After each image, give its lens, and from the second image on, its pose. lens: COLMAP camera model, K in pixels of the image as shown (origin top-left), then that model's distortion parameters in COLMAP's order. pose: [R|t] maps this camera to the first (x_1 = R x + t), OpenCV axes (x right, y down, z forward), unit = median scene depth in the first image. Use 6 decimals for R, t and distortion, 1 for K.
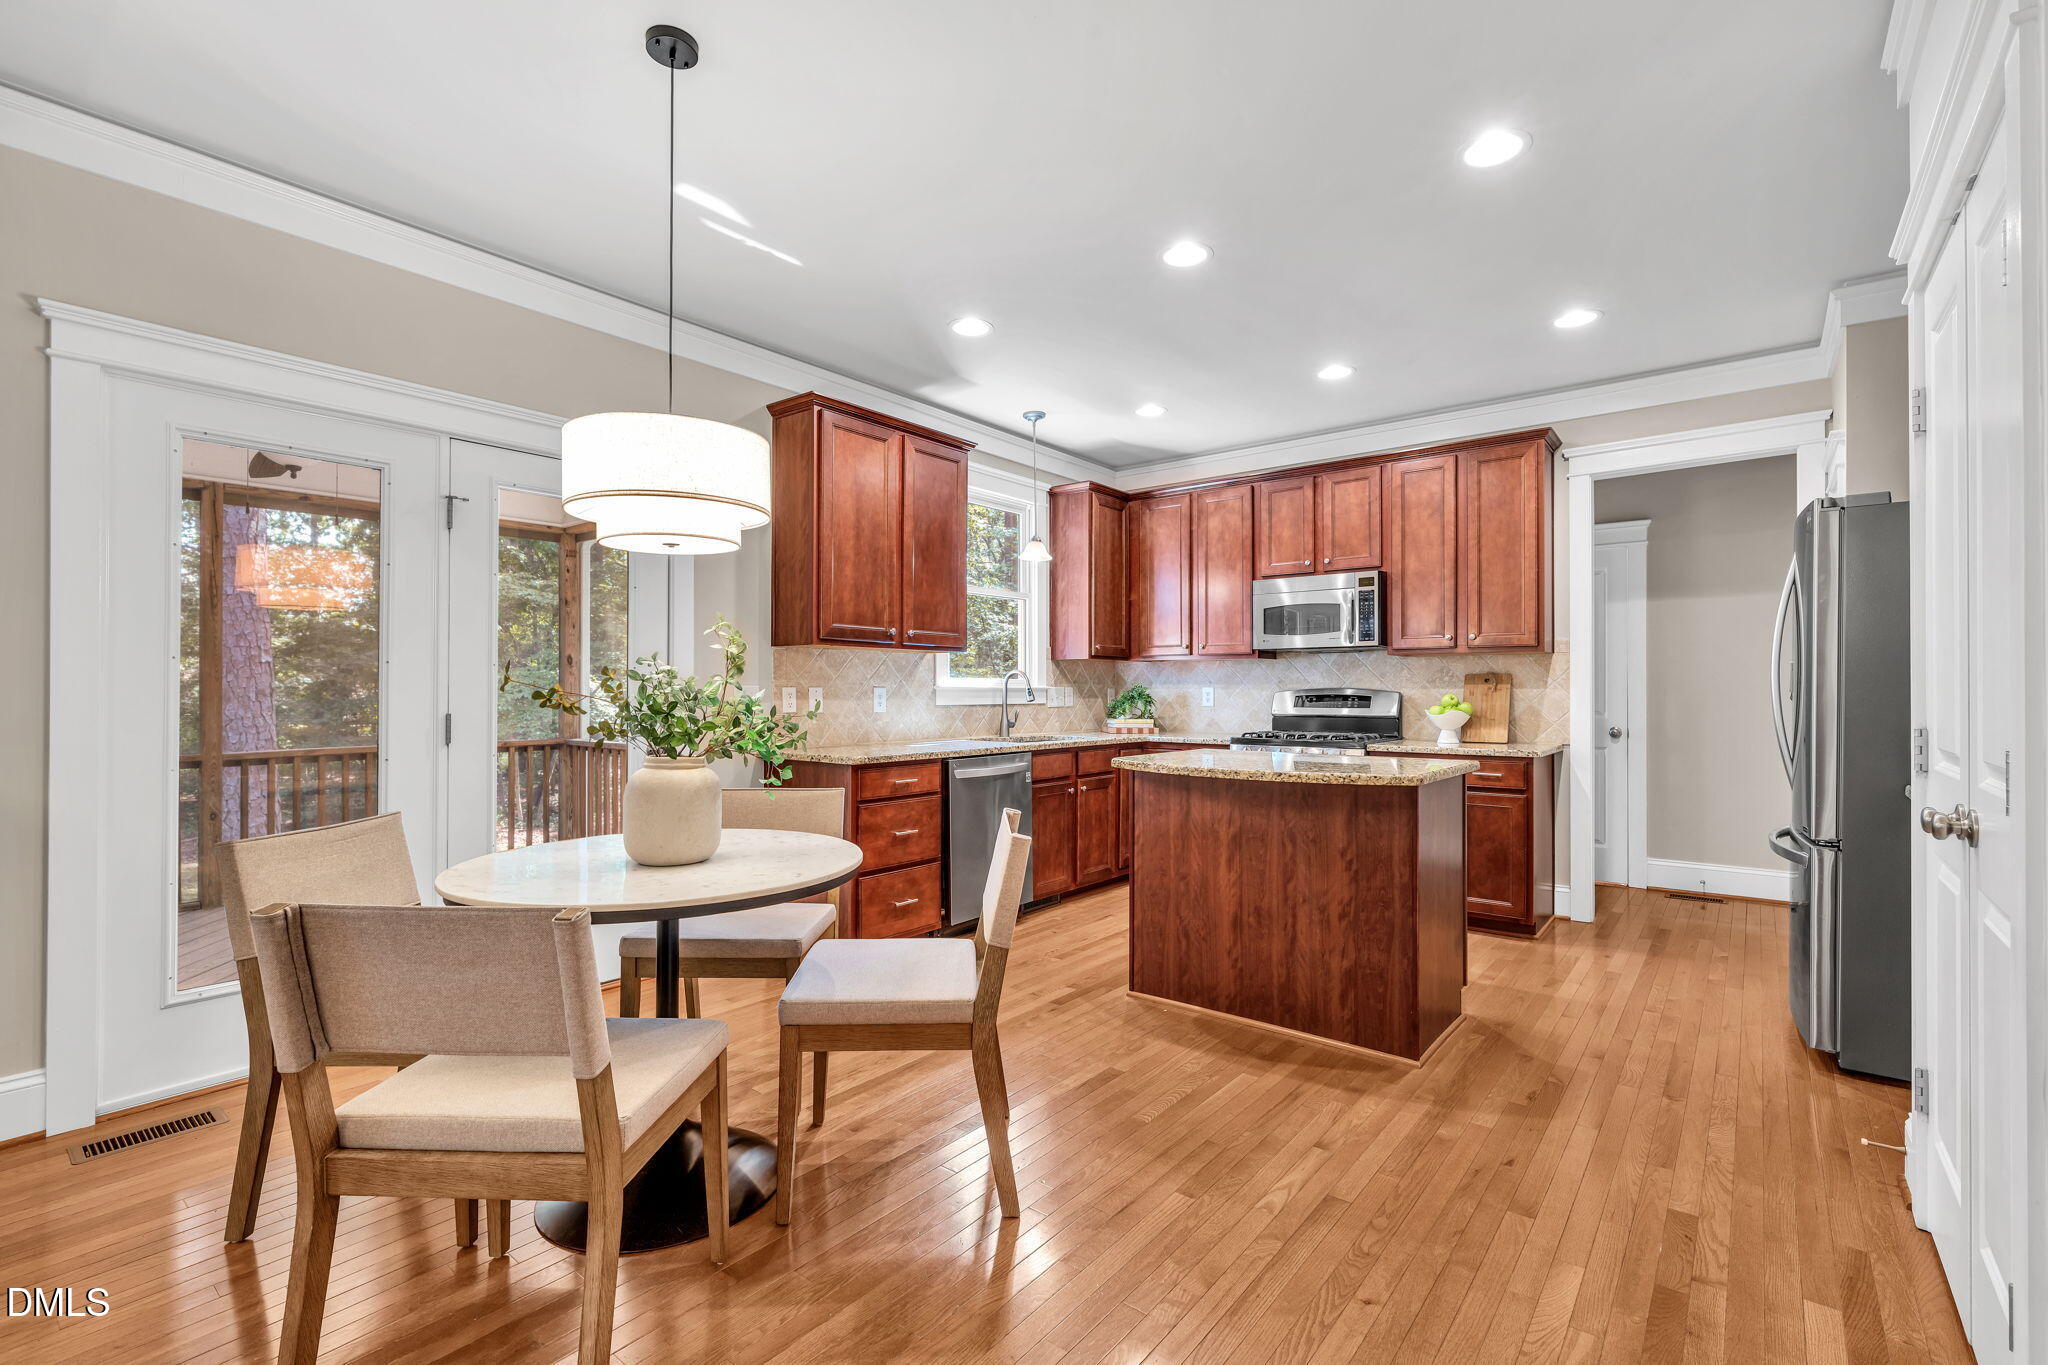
lens RADIAL K [[944.7, 0, 1028.8], [0, 944.7, 686.1], [0, 0, 1]] dist [0.000536, 0.000182]
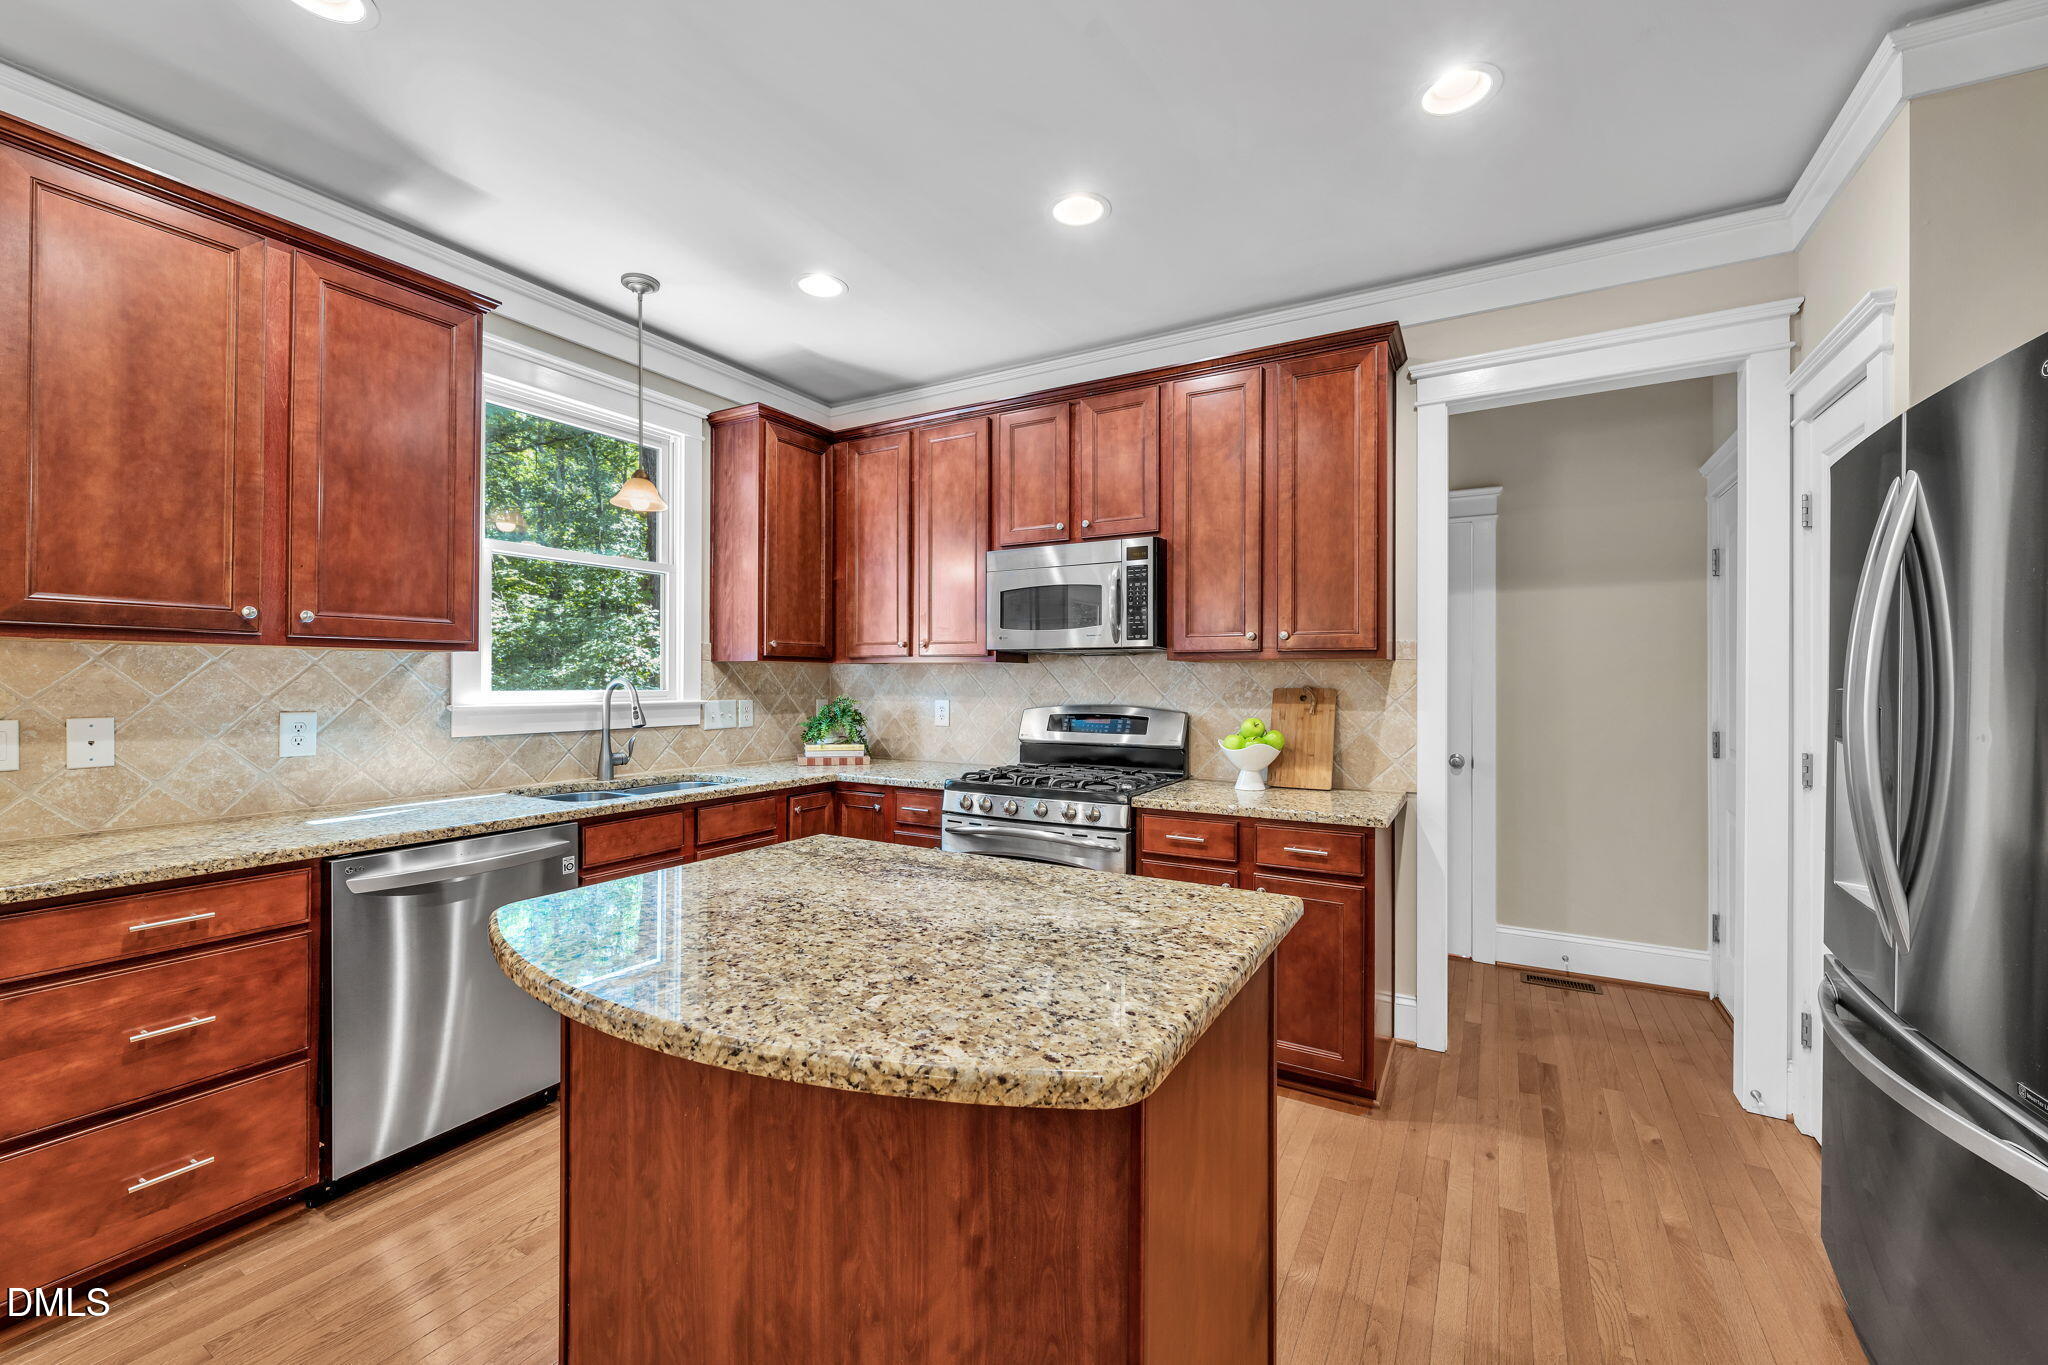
lens RADIAL K [[832.8, 0, 1024.0], [0, 832.8, 675.1], [0, 0, 1]] dist [-0.000412, -0.000060]
pose [[0.989884, 0.004484, 0.141806, 0.190876], [-0.004473, 0.999990, -0.000393, -0.021438], [-0.141806, -0.000245, 0.989894, 0.414756]]
